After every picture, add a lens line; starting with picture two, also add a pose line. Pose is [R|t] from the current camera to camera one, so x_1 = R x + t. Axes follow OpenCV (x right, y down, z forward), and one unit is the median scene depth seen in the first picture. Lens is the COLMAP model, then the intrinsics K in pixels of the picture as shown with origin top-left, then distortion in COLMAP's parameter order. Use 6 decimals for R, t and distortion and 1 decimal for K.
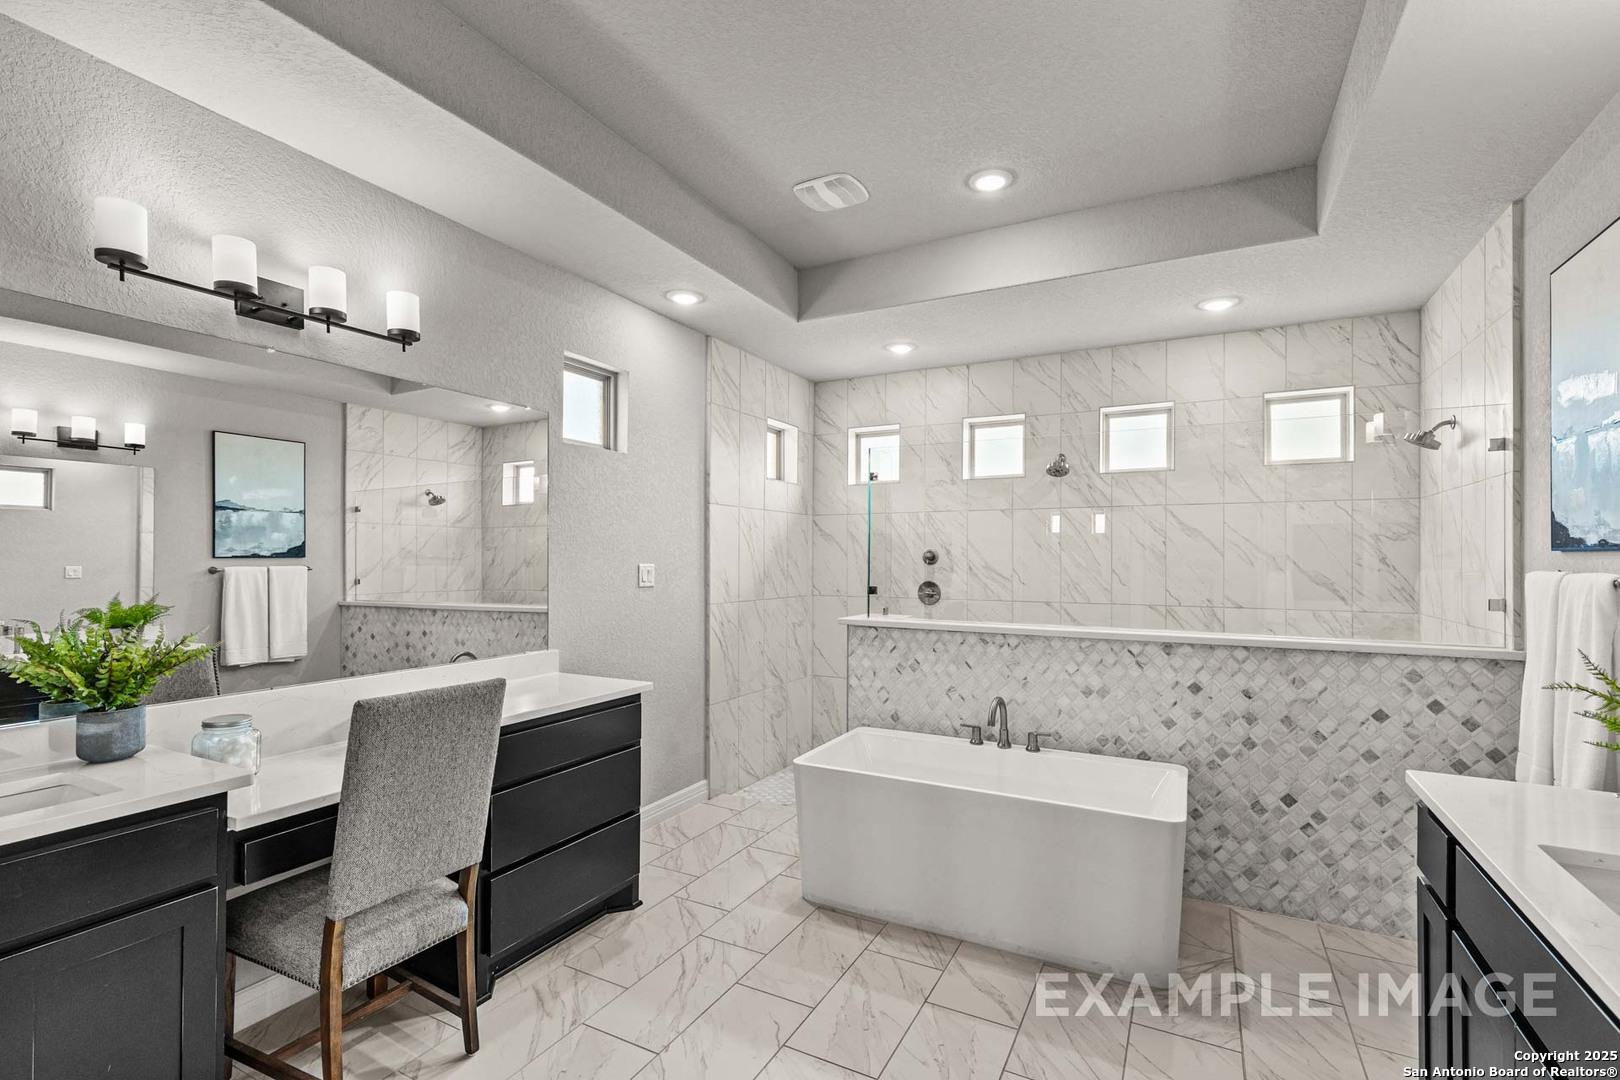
lens RADIAL K [[730.2, 0, 813.0], [0, 730.2, 548.2], [0, 0, 1]] dist [-0.003790, 0.001675]
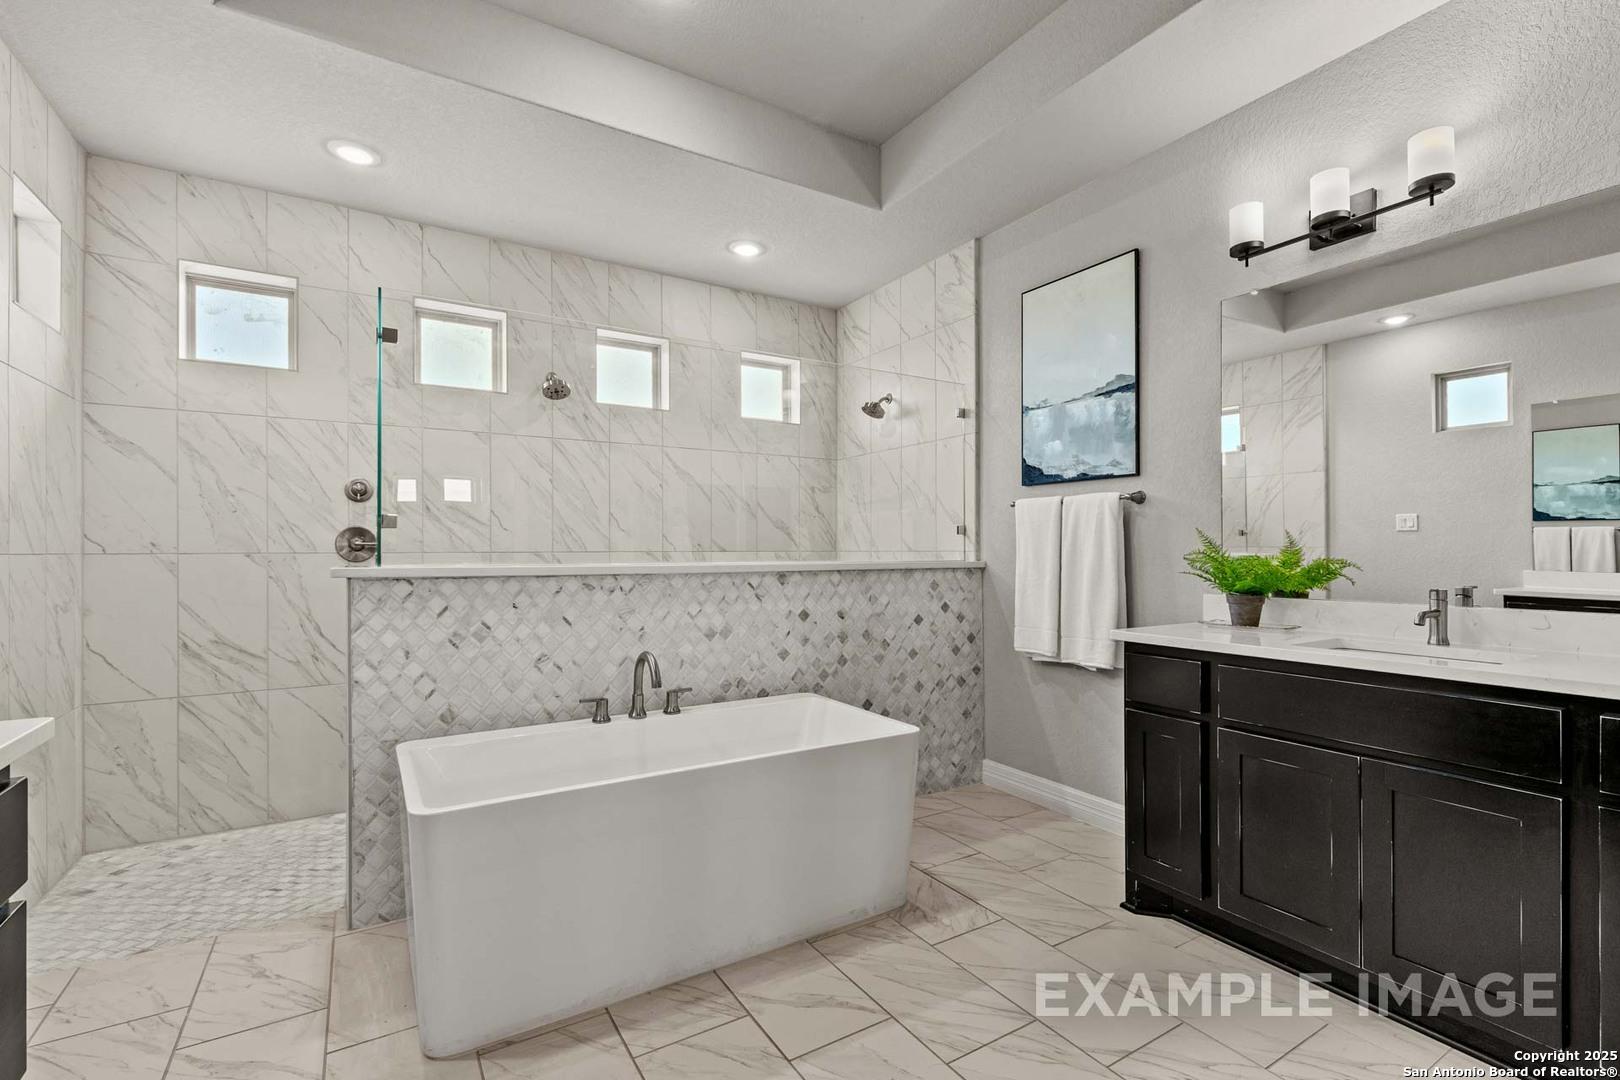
lens RADIAL K [[730.2, 0, 815.9], [0, 730.2, 548.4], [0, 0, 1]] dist [-0.003790, 0.001675]
pose [[0.496562, -0.001967, 0.867999, -0.324615], [-0.007857, 0.999946, 0.006761, 0.088034], [-0.867966, -0.010177, 0.496520, 0.461566]]
